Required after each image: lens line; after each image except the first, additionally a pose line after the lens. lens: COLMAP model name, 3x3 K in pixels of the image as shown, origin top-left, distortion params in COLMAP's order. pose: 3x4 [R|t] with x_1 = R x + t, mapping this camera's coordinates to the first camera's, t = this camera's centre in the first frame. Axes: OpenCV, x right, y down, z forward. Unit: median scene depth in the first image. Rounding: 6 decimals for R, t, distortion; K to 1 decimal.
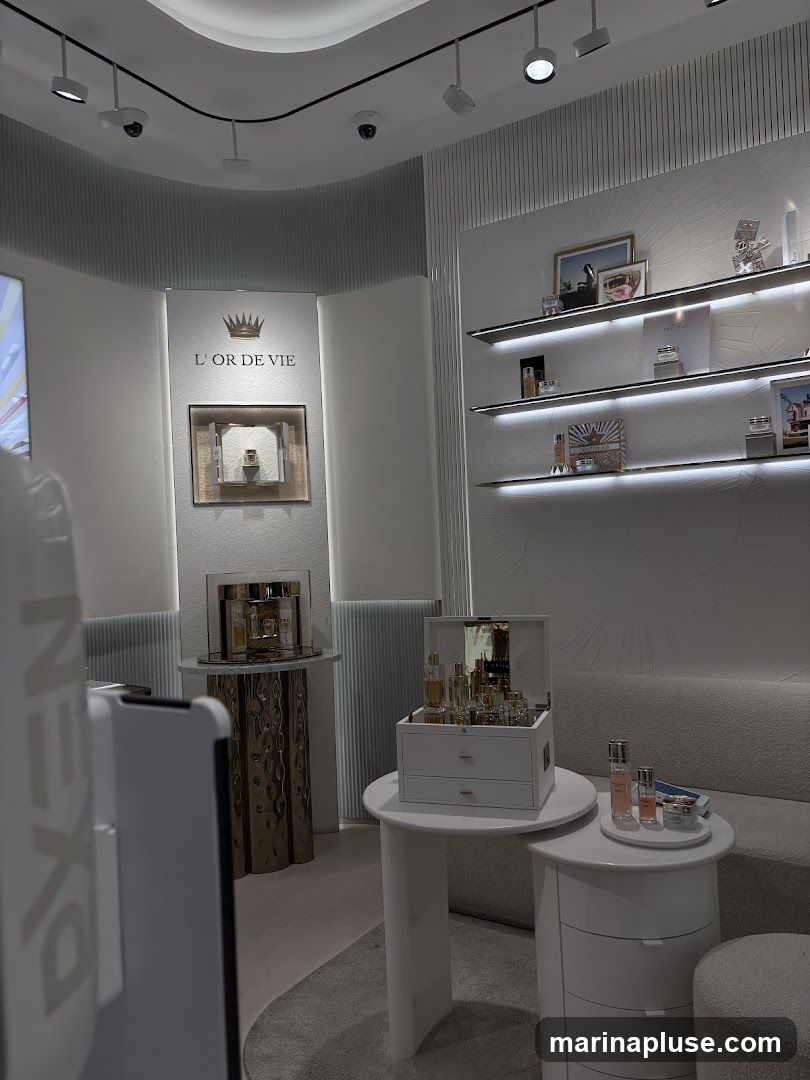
lens RADIAL K [[787.7, 0, 405.0], [0, 787.7, 540.0], [0, 0, 1]] dist [0.095498, -0.109337]
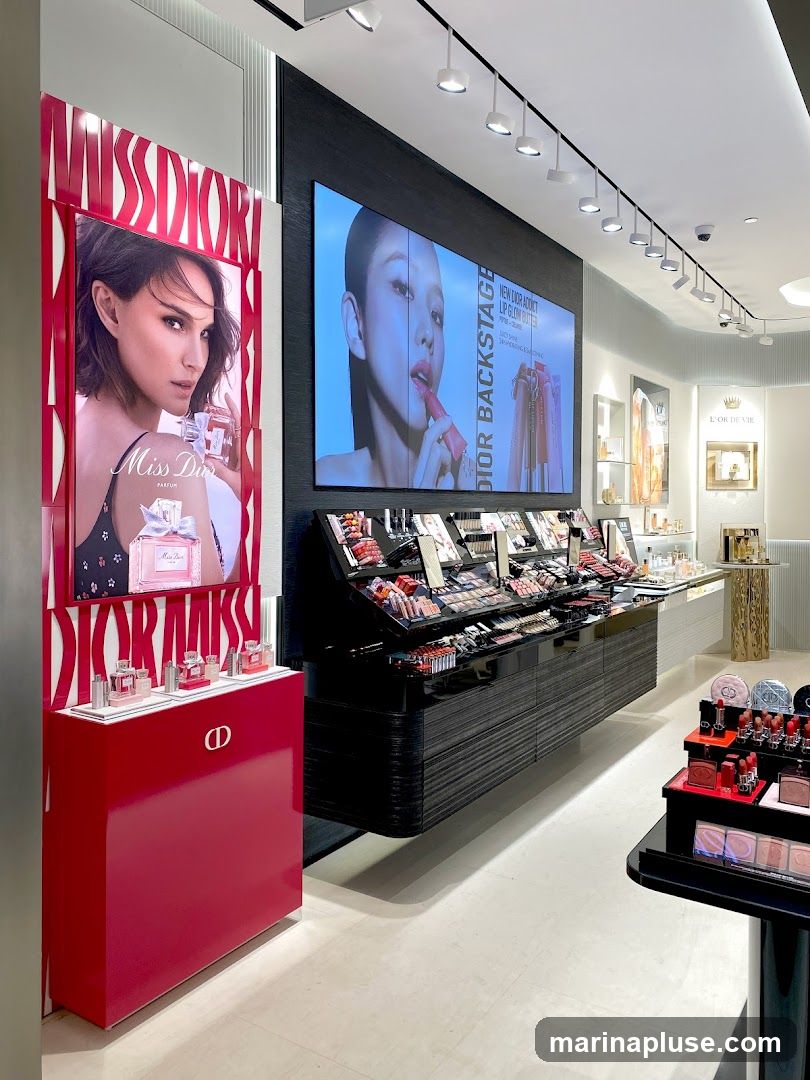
lens RADIAL K [[817.5, 0, 402.2], [0, 817.5, 516.9], [0, 0, 1]] dist [0.027410, -0.004966]
pose [[0.998950, 0.044947, 0.008889, -1.059016], [-0.045069, 0.998885, 0.014075, 0.031545], [-0.008246, -0.014461, 0.999861, -1.109905]]
